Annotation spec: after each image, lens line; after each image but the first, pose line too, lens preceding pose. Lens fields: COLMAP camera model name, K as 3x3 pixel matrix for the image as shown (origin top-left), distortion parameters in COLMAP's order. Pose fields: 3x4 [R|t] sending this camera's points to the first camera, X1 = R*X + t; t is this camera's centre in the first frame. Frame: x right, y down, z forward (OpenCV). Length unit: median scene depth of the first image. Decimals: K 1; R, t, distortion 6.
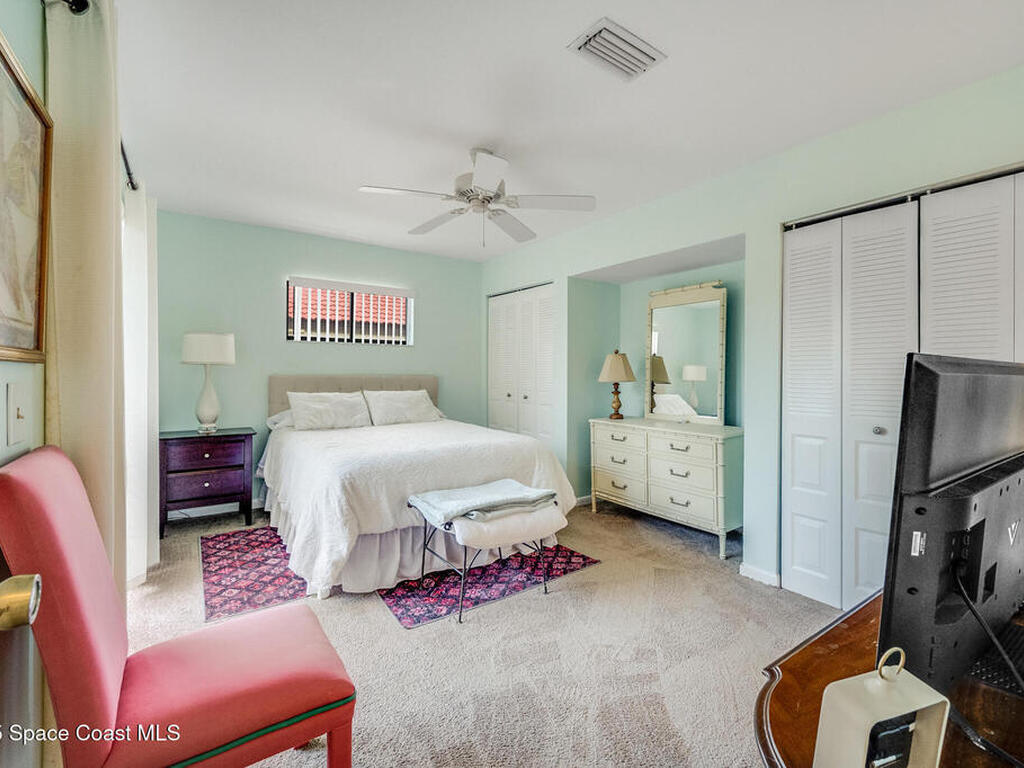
lens RADIAL K [[455.0, 0, 514.2], [0, 455.0, 377.9], [0, 0, 1]] dist [0.000012, -0.000134]
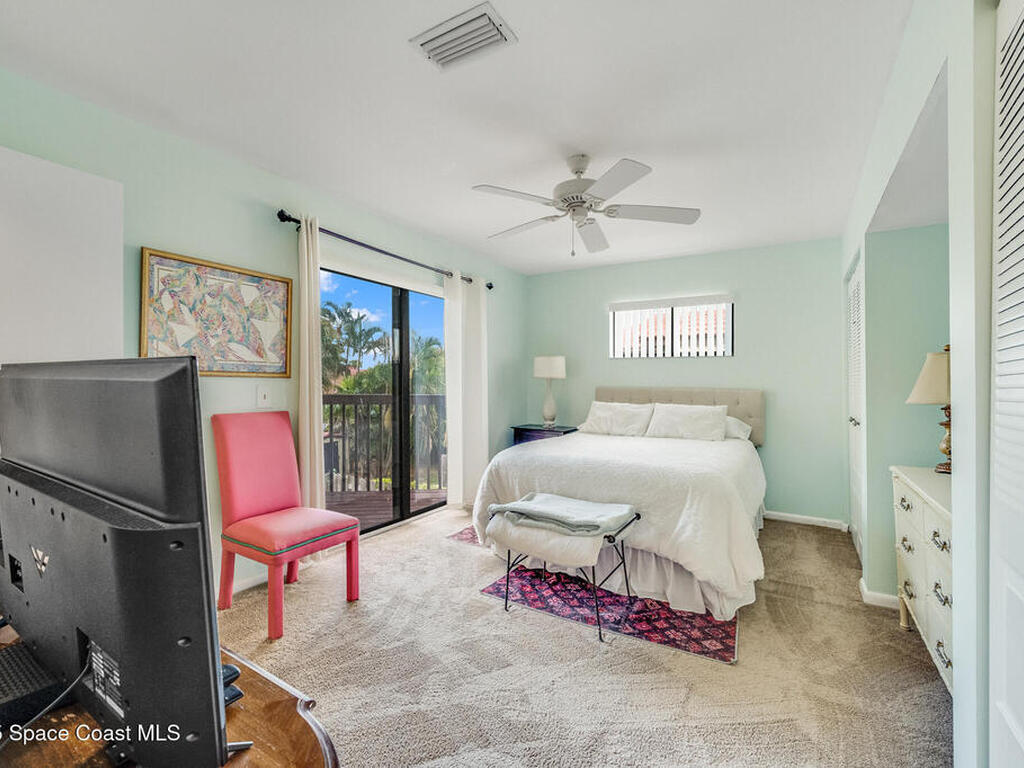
lens RADIAL K [[455.0, 0, 534.4], [0, 455.0, 384.7], [0, 0, 1]] dist [0.000012, -0.000134]
pose [[0.424322, 0.003951, -0.905503, 0.722087], [-0.018419, 0.999821, -0.004269, -0.005475], [0.905324, 0.018490, 0.424319, 0.462330]]
